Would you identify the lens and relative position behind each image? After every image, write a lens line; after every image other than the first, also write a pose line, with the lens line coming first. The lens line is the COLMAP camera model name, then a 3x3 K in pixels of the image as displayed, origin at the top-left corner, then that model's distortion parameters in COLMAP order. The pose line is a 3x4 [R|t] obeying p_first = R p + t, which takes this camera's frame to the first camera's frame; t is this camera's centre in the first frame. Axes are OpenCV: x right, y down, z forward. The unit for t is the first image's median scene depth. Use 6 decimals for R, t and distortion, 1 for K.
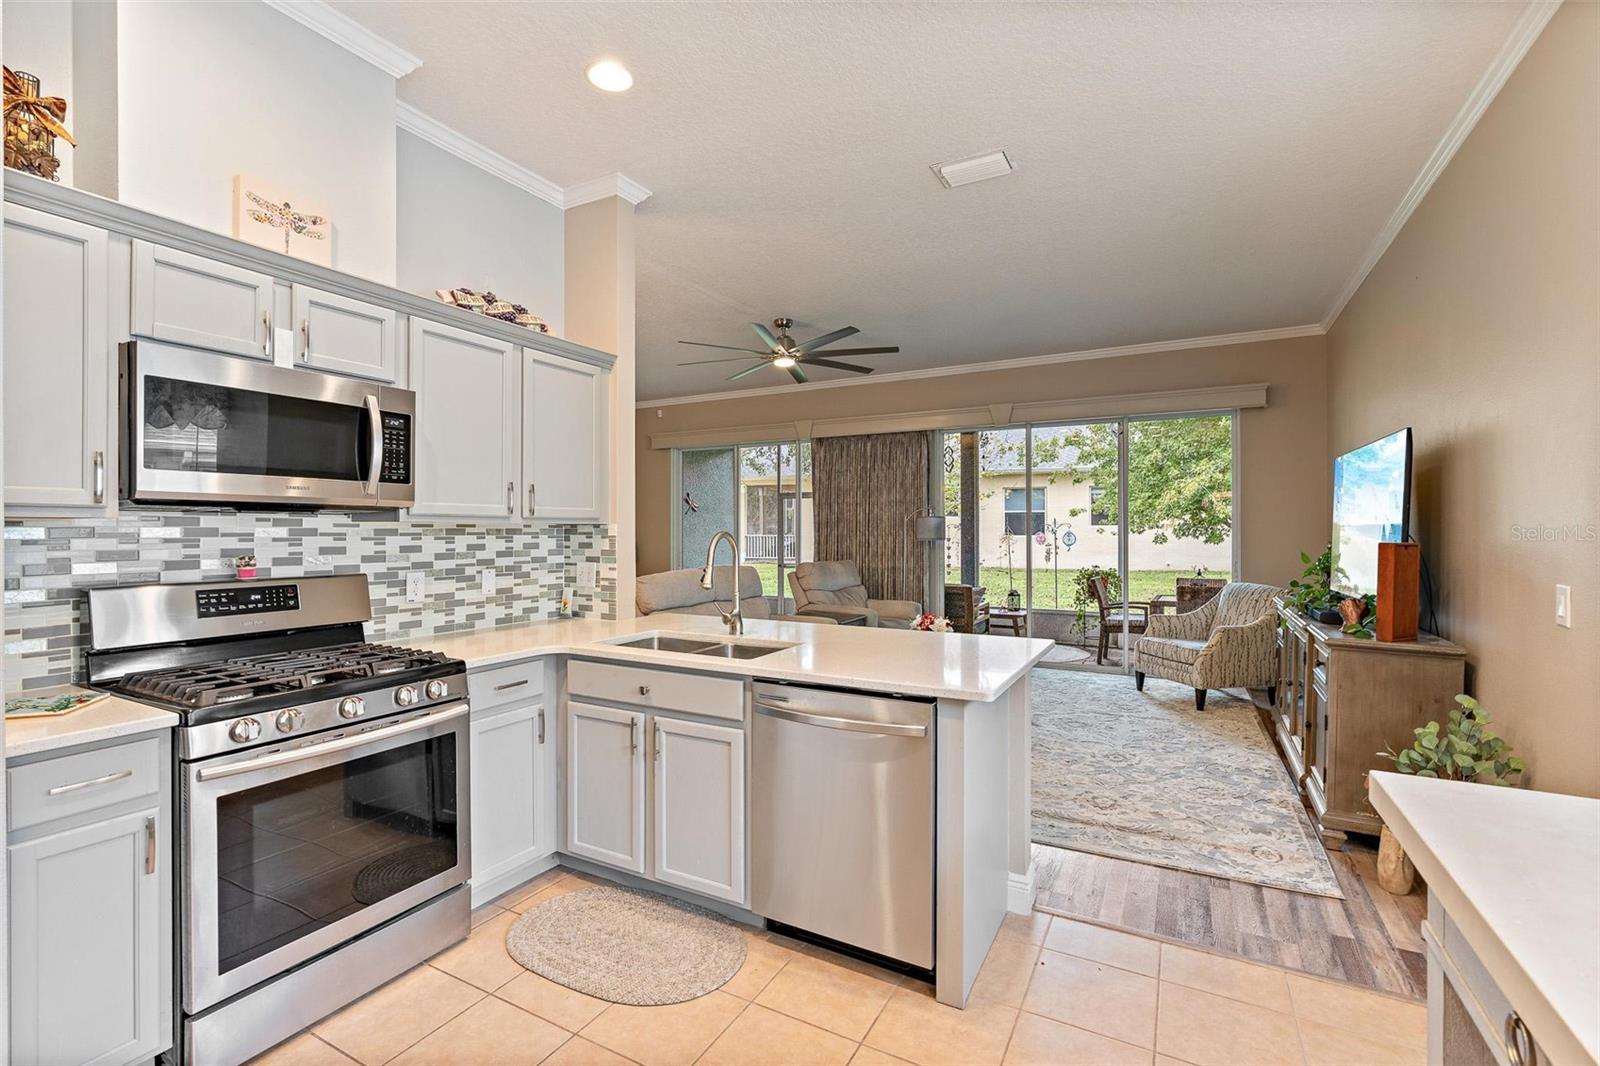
lens RADIAL K [[719.1, 0, 793.6], [0, 719.1, 529.3], [0, 0, 1]] dist [-0.011800, 0.004919]
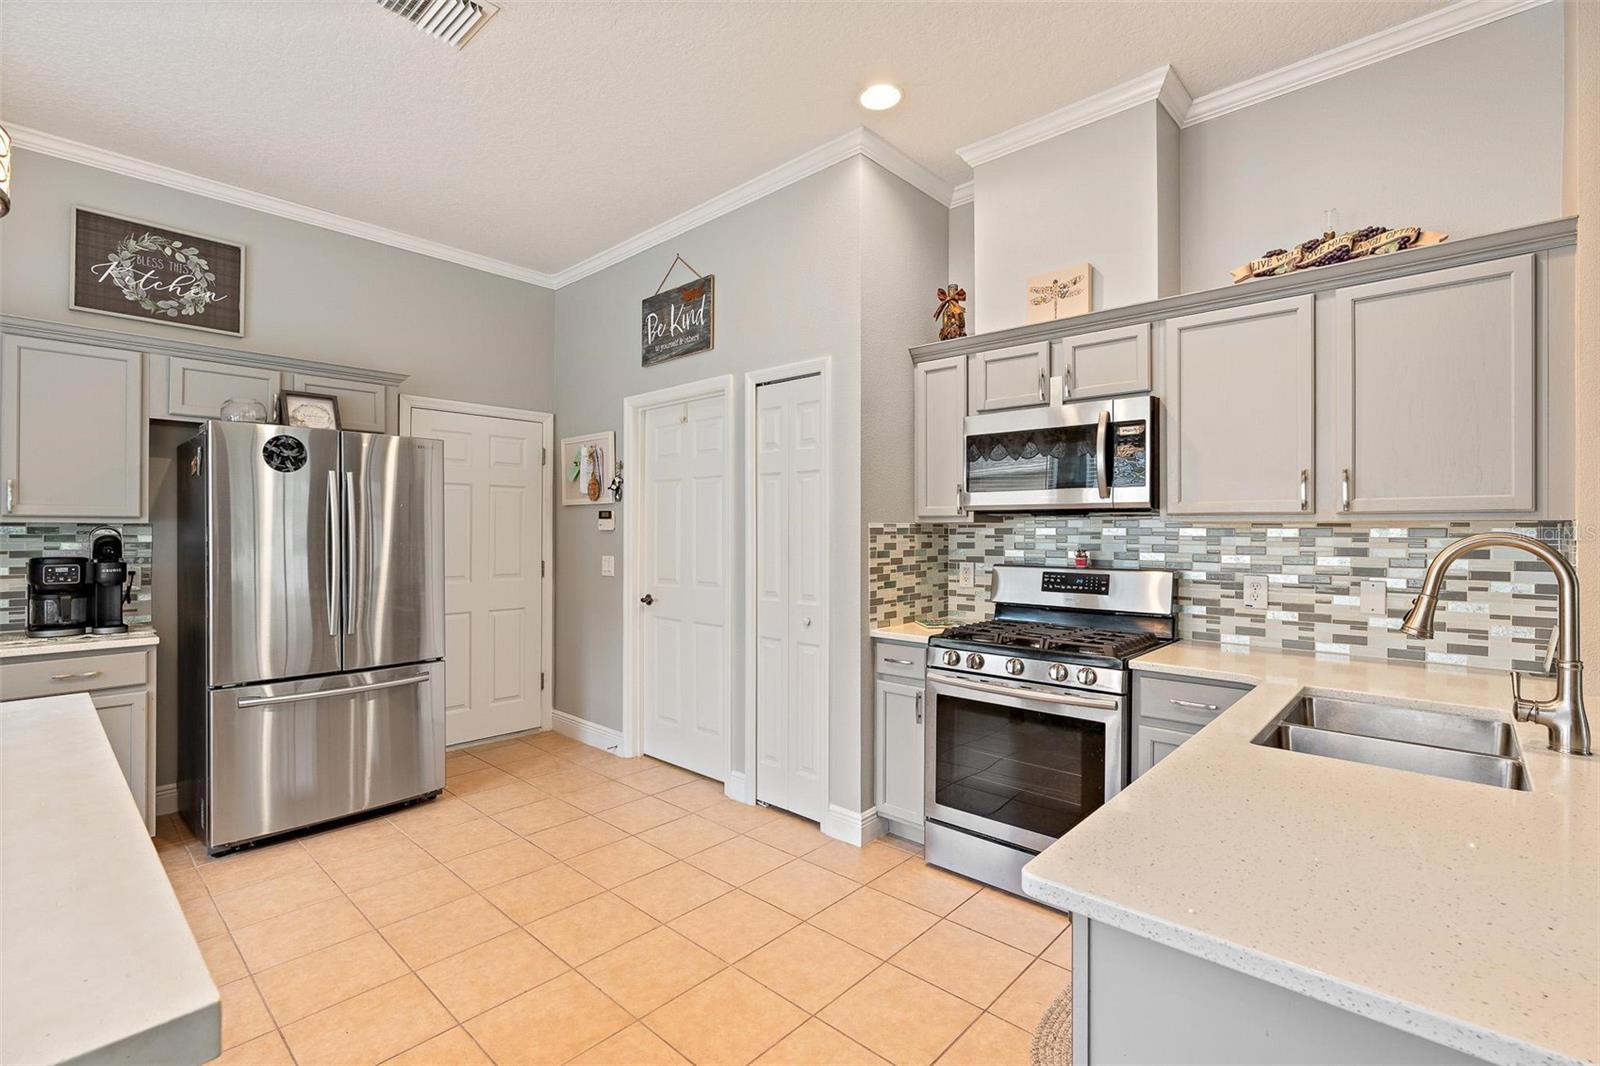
lens RADIAL K [[719.1, 0, 801.0], [0, 719.1, 527.9], [0, 0, 1]] dist [-0.011800, 0.004919]
pose [[-0.237171, -0.001925, -0.971466, 0.429548], [-0.000726, 0.999998, -0.001804, 0.000217], [0.971468, 0.000278, -0.237172, 0.544600]]
